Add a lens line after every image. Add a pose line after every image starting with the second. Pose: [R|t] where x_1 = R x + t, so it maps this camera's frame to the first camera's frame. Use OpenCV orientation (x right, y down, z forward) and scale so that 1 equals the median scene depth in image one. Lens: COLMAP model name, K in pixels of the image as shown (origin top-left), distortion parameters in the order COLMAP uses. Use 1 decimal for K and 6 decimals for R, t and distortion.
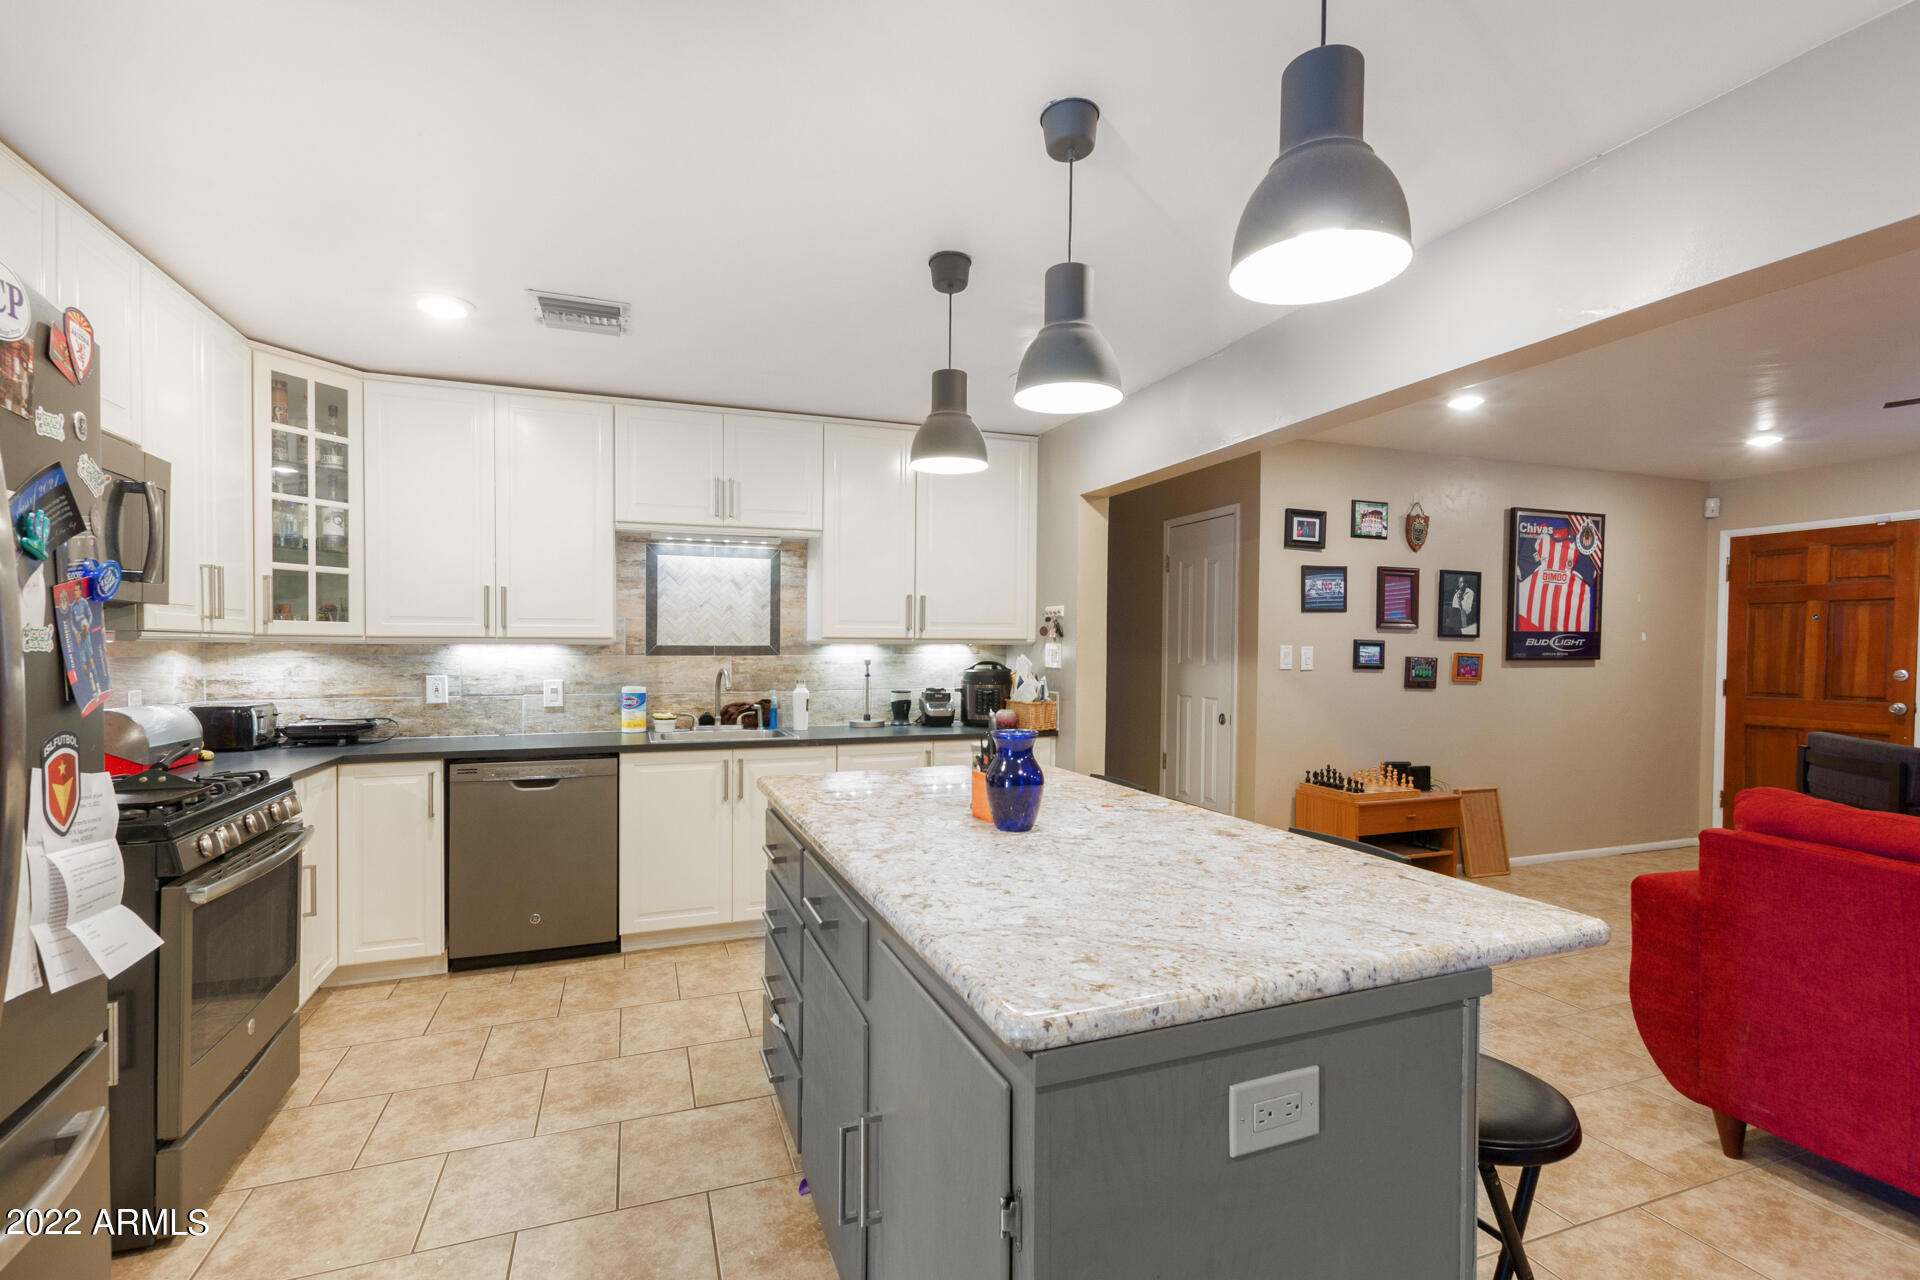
lens RADIAL K [[887.7, 0, 971.5], [0, 887.7, 665.7], [0, 0, 1]] dist [0.005587, -0.000090]
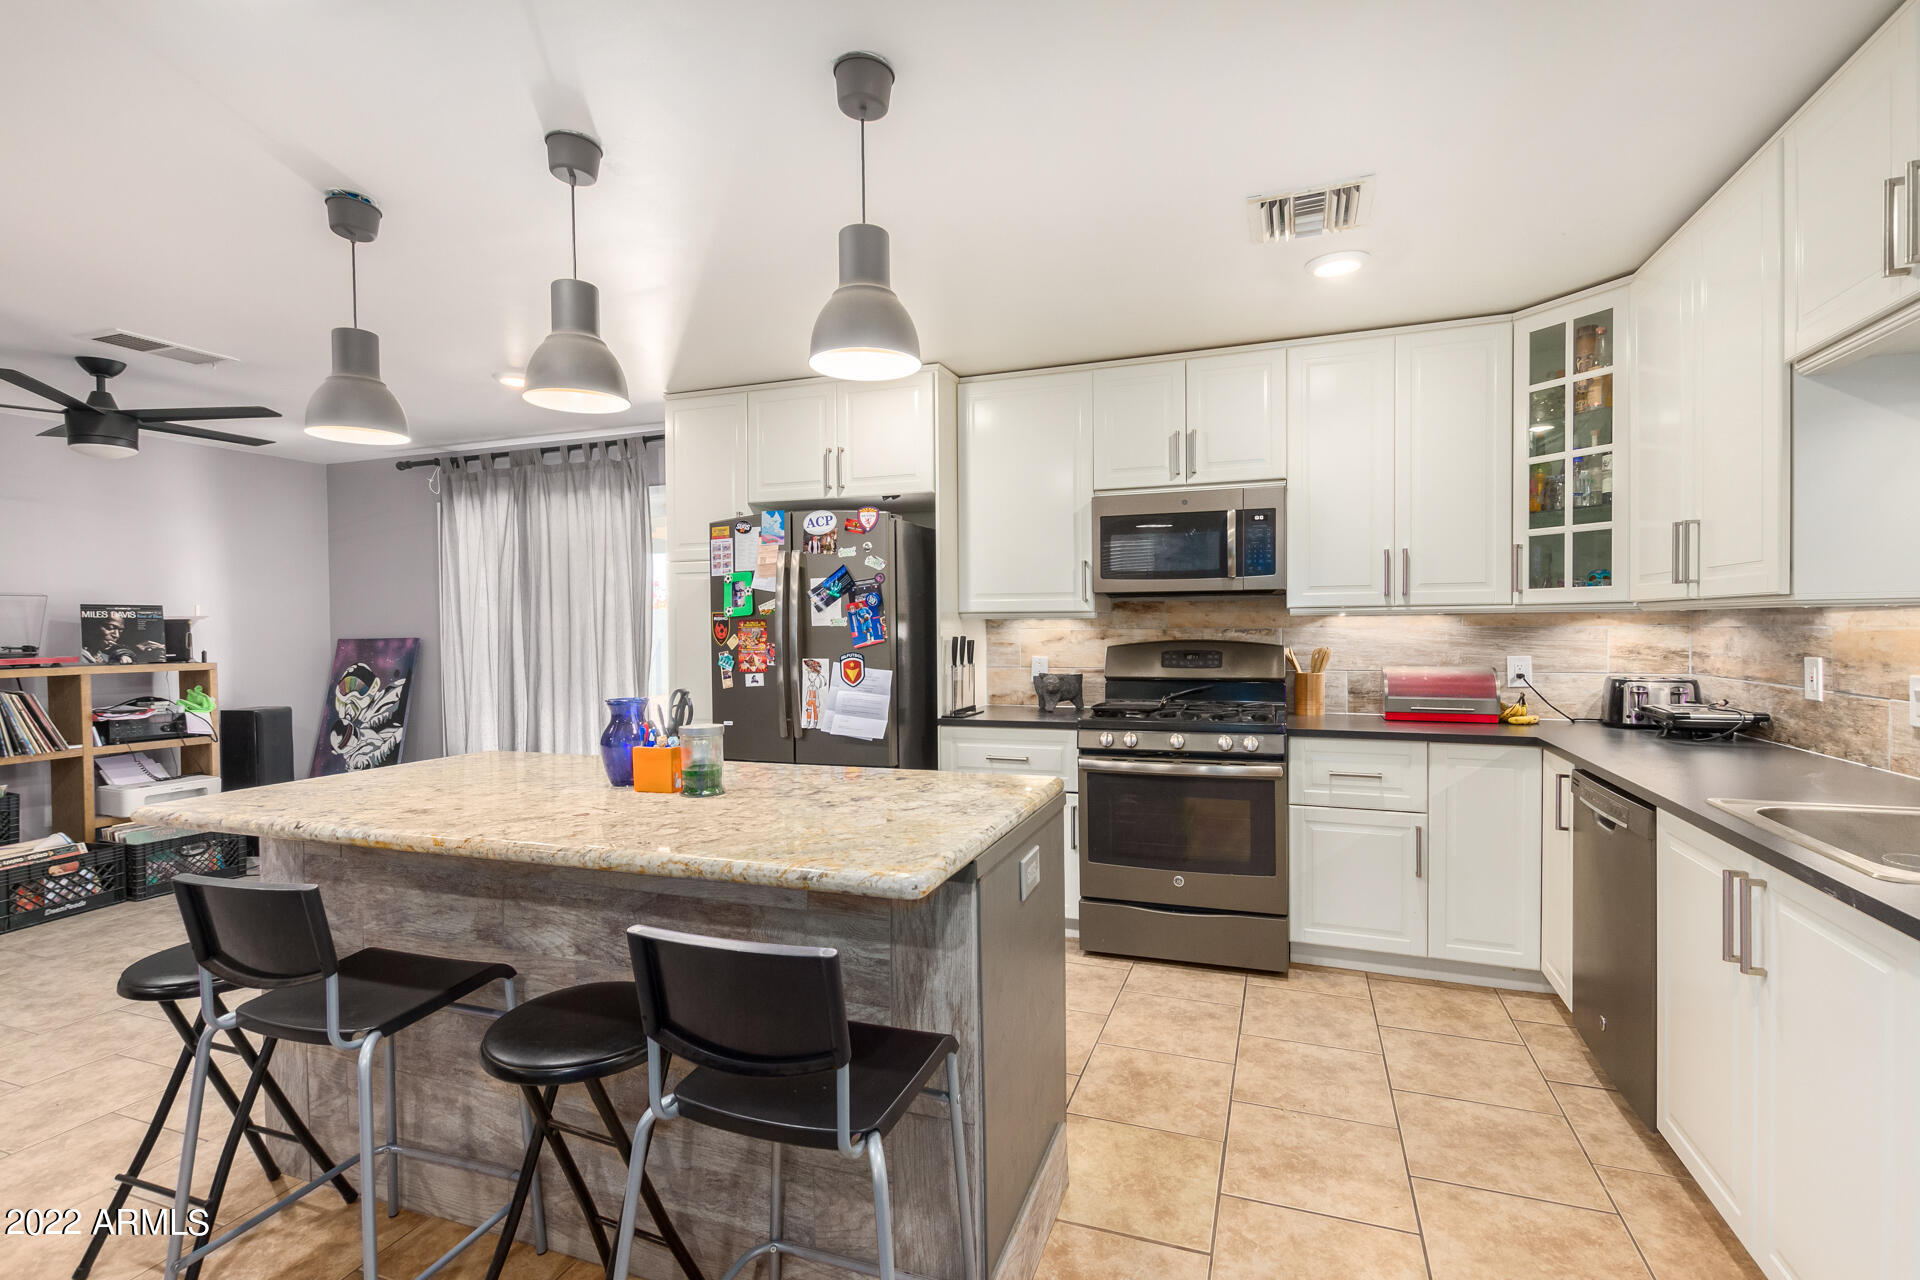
lens RADIAL K [[879.4, 0, 968.2], [0, 879.4, 640.0], [0, 0, 1]] dist [0.014647, -0.007218]
pose [[-0.657454, 0.018659, -0.753264, 0.246858], [-0.005357, 0.999552, 0.029436, -0.014776], [0.753476, 0.023388, -0.657059, 0.837584]]
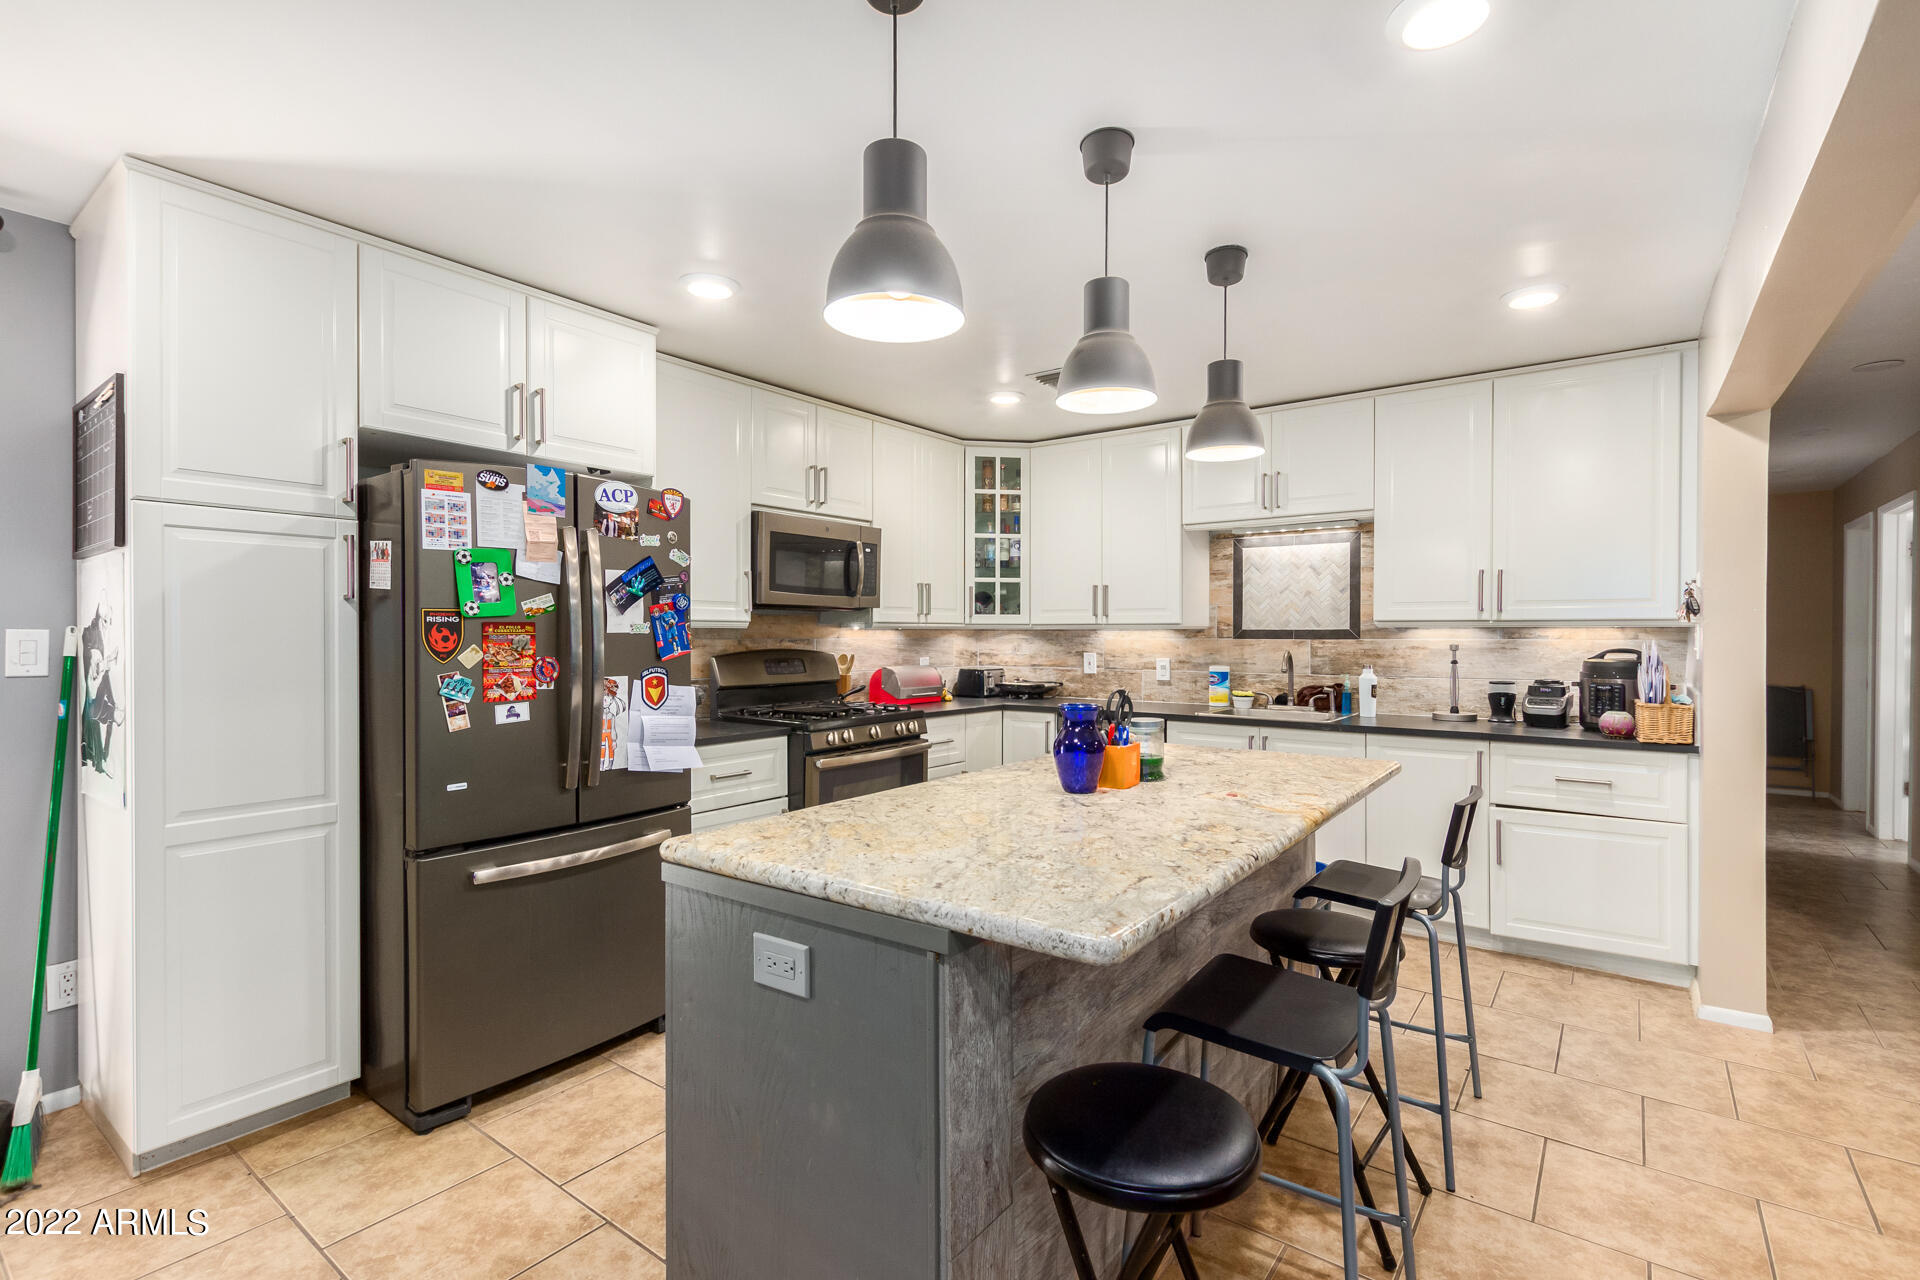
lens RADIAL K [[879.4, 0, 968.2], [0, 879.4, 640.0], [0, 0, 1]] dist [0.014647, -0.007218]
pose [[0.536467, 0.005737, -0.843902, 0.369822], [-0.015958, 0.999867, -0.003347, -0.000724], [0.843771, 0.015263, 0.536487, 0.113396]]
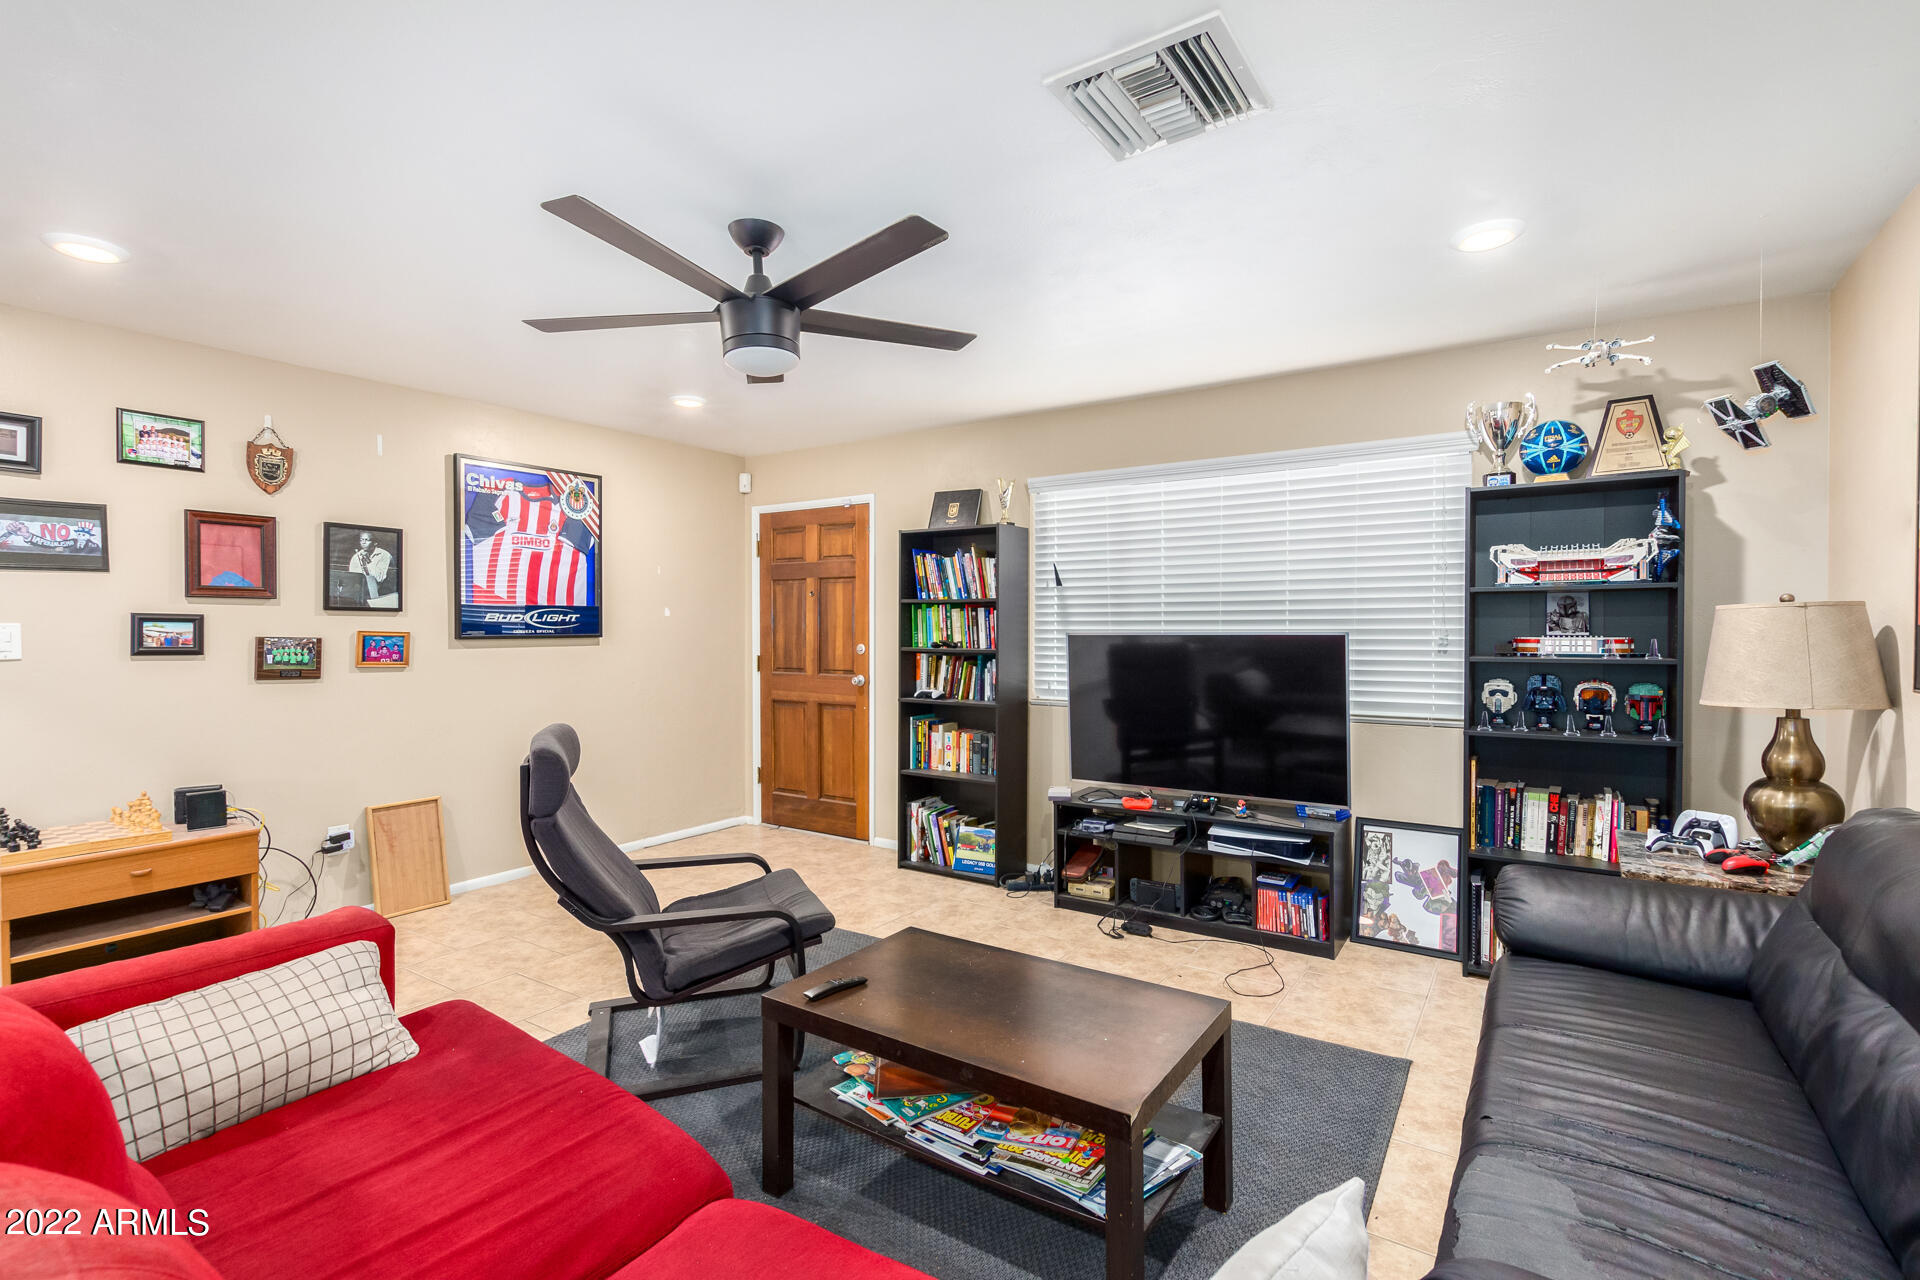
lens RADIAL K [[879.4, 0, 968.2], [0, 879.4, 640.0], [0, 0, 1]] dist [0.014647, -0.007218]
pose [[0.812763, -0.013571, 0.582437, 0.587979], [0.016404, 0.999865, 0.000405, 0.001997], [-0.582364, 0.009225, 0.812876, 0.074389]]
